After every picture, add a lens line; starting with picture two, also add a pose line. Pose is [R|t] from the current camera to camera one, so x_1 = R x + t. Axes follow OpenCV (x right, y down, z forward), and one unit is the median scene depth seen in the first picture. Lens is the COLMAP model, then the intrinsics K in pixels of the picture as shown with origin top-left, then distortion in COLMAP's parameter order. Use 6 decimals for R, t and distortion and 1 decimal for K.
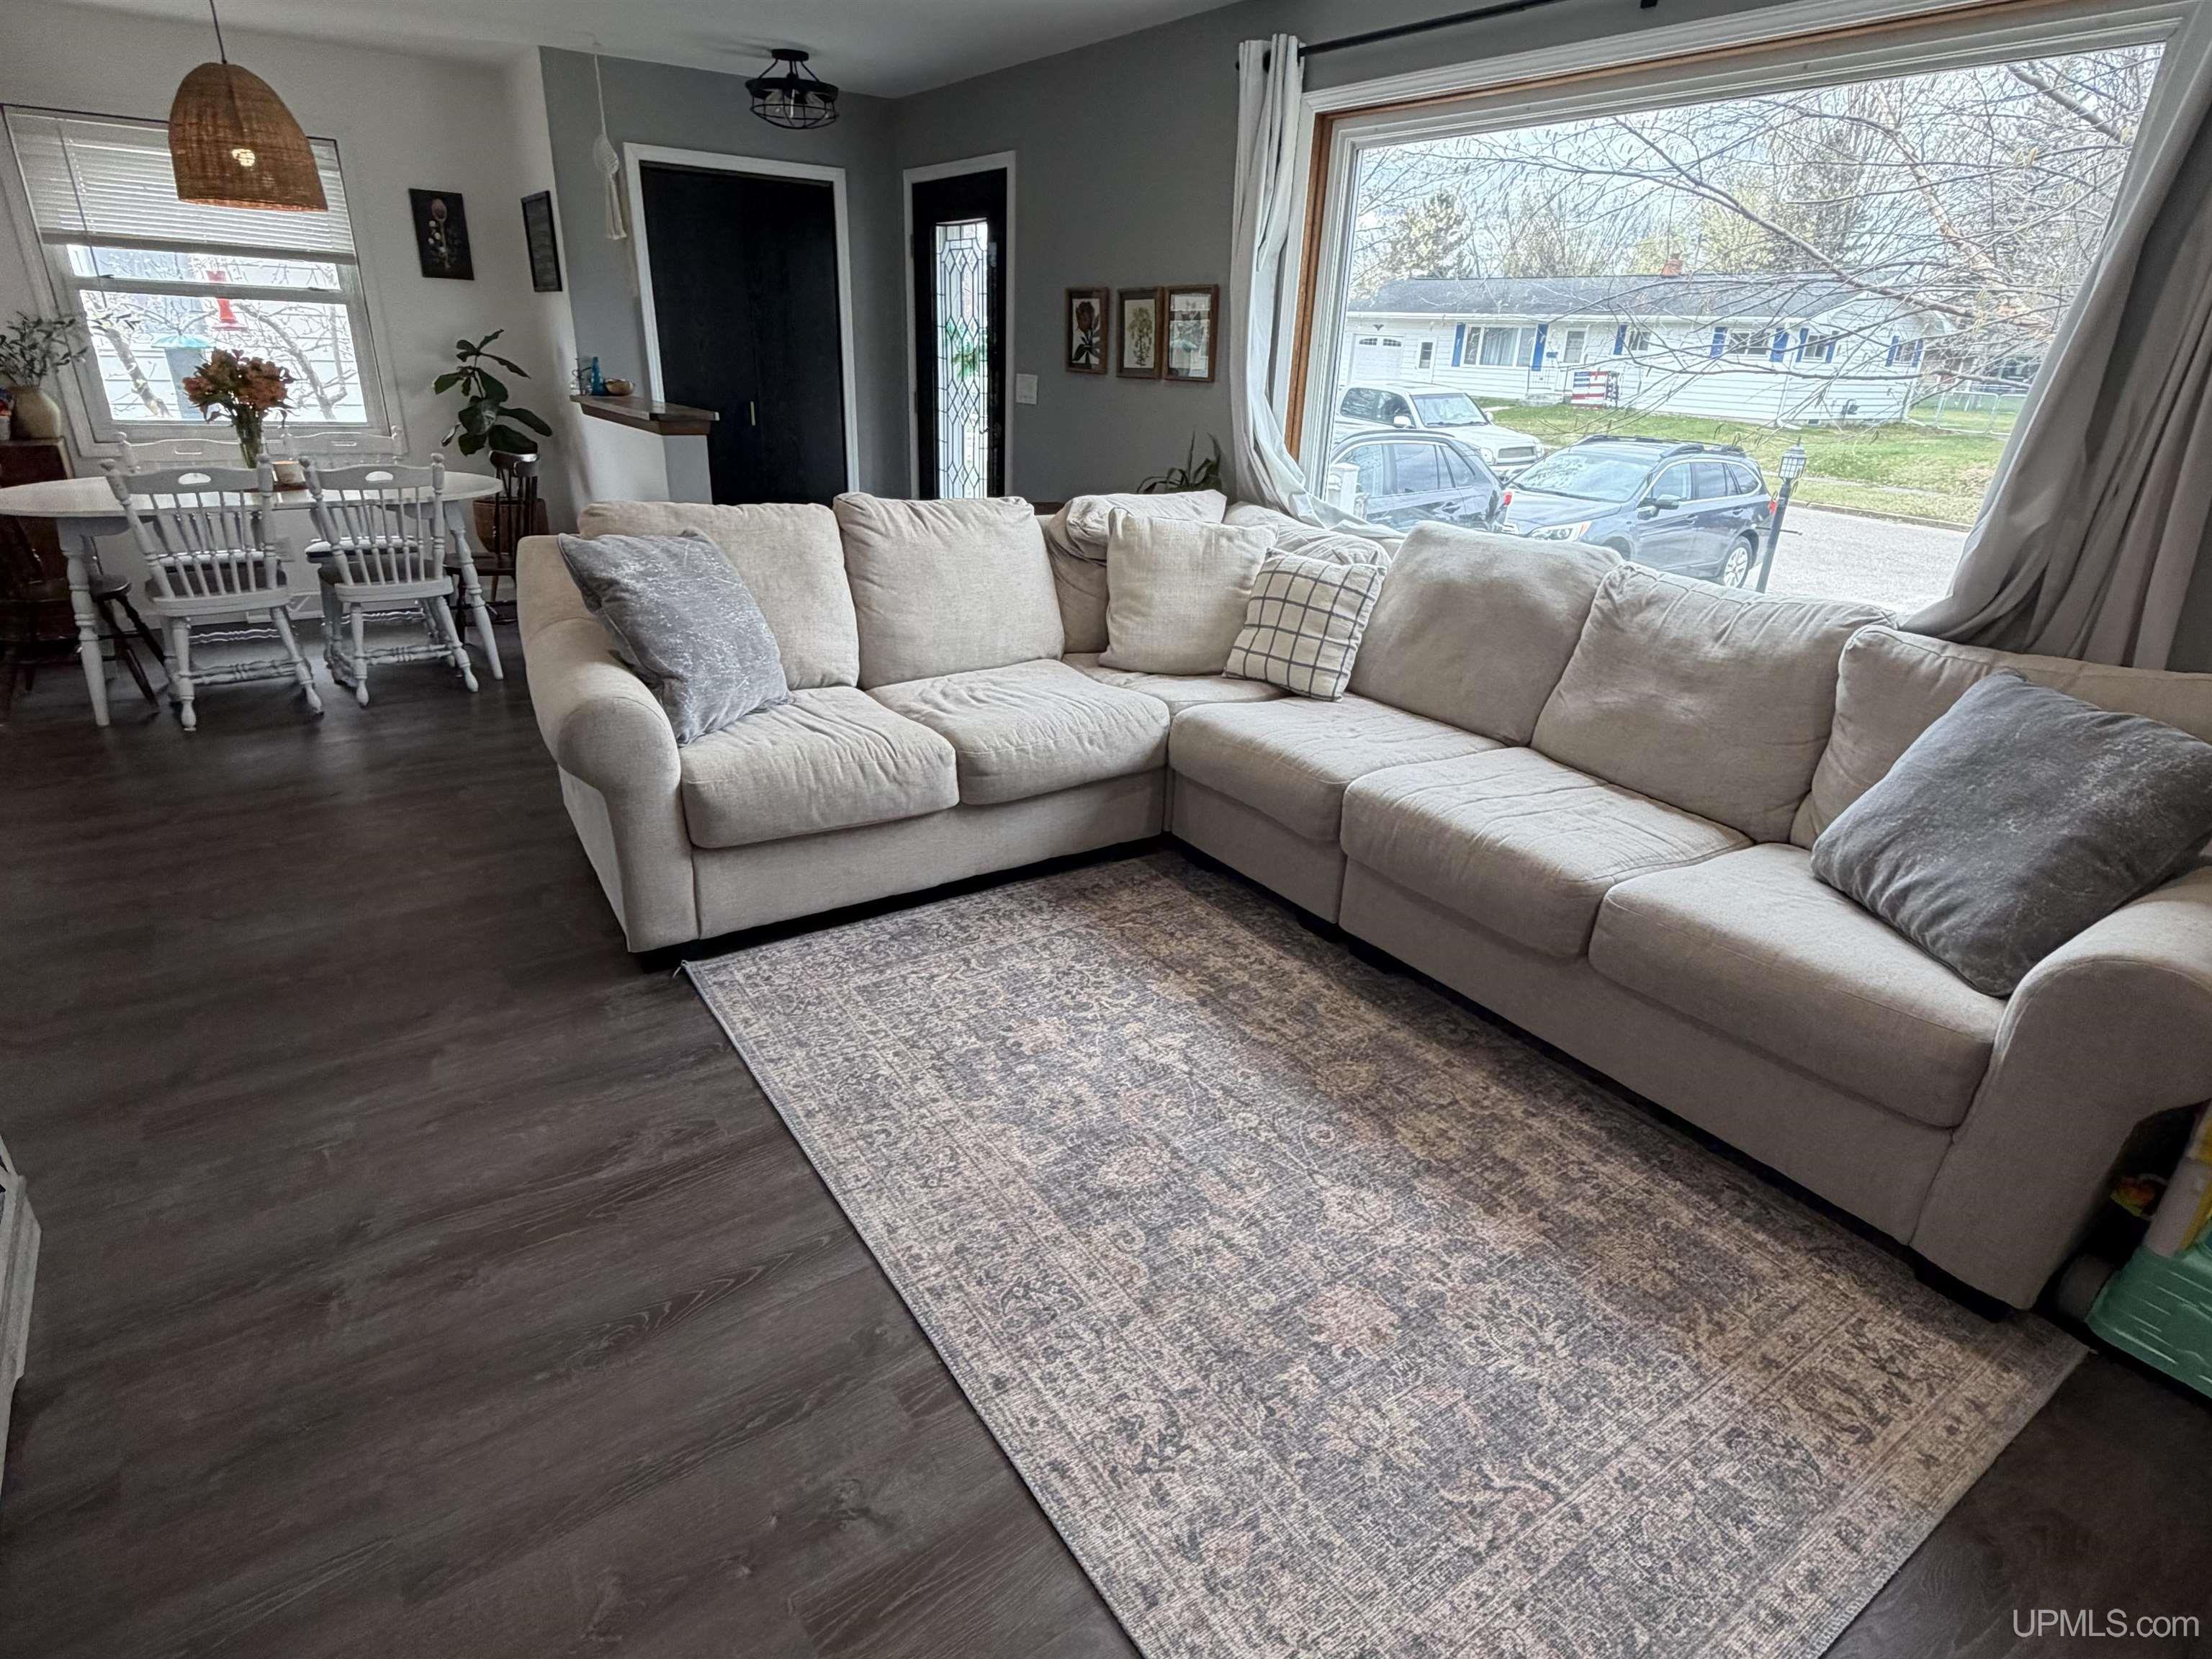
lens RADIAL K [[1167.5, 0, 1097.7], [0, 1167.5, 841.1], [0, 0, 1]] dist [0.001752, -0.000704]
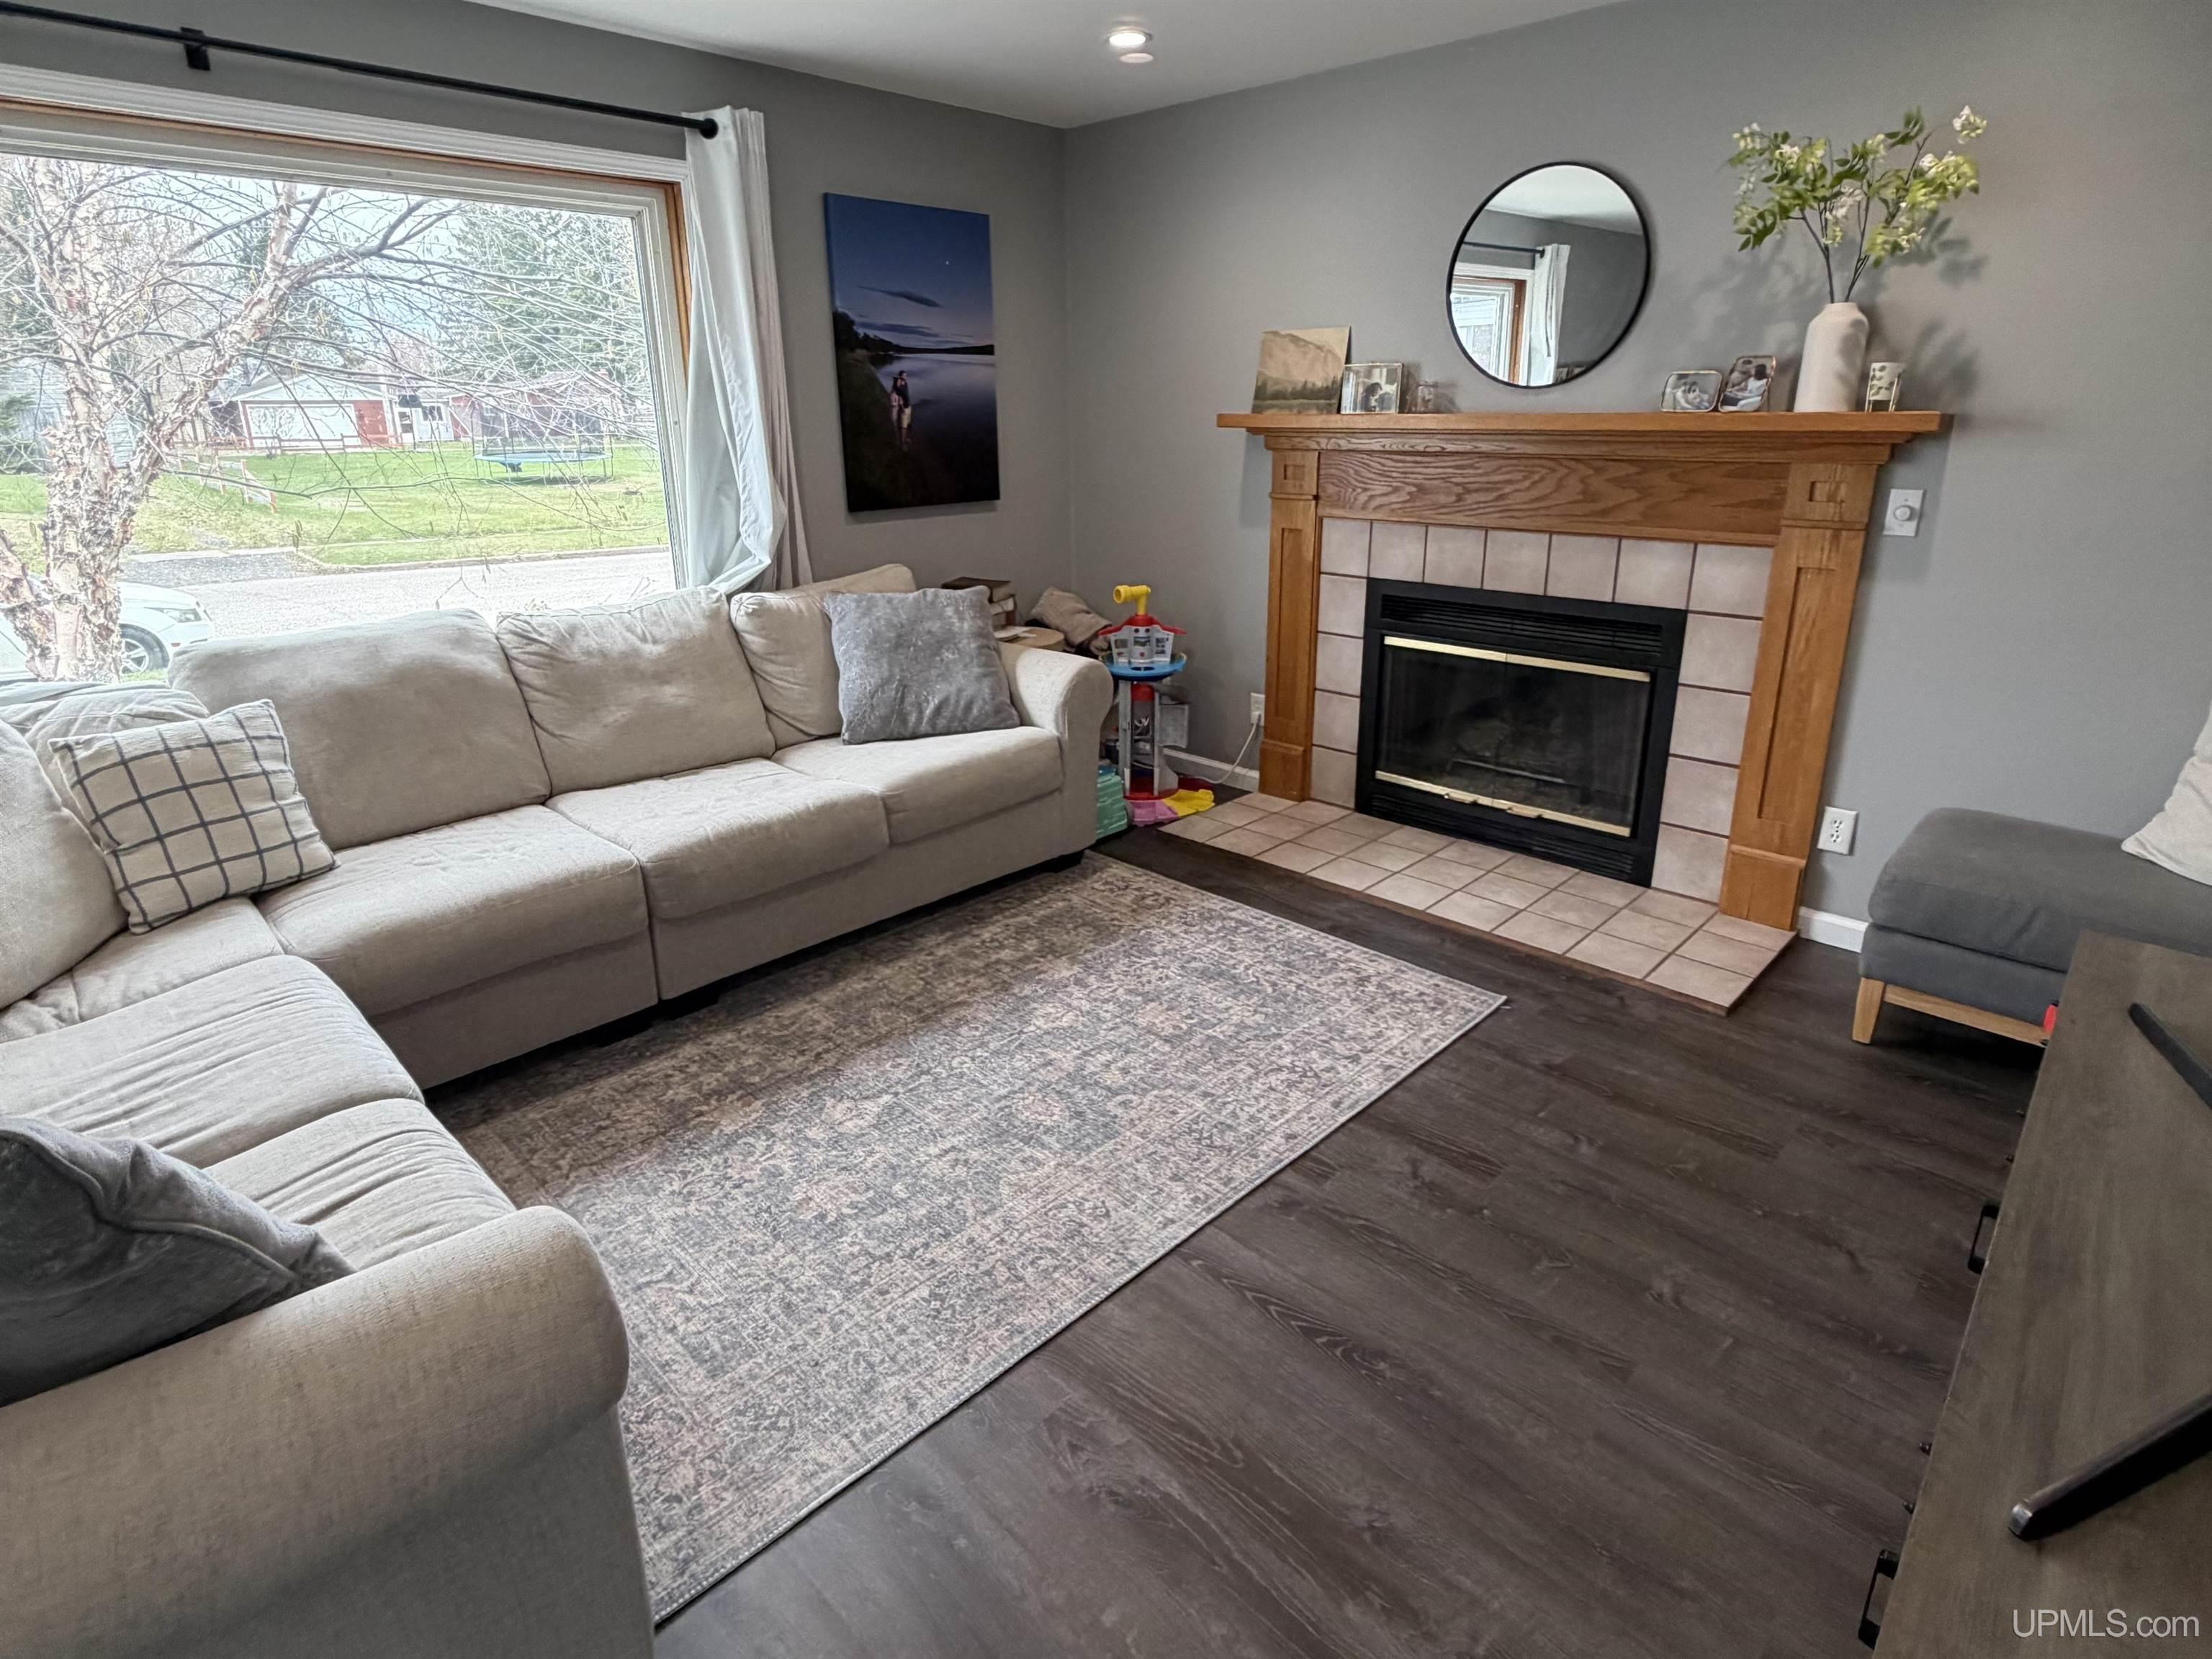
lens RADIAL K [[1167.5, 0, 1098.9], [0, 1167.5, 815.0], [0, 0, 1]] dist [0.001752, -0.000704]
pose [[-0.188573, -0.357759, 0.914576, -0.844867], [0.396135, 0.824448, 0.404181, -0.368854], [-0.898619, 0.438514, -0.013748, 0.746880]]
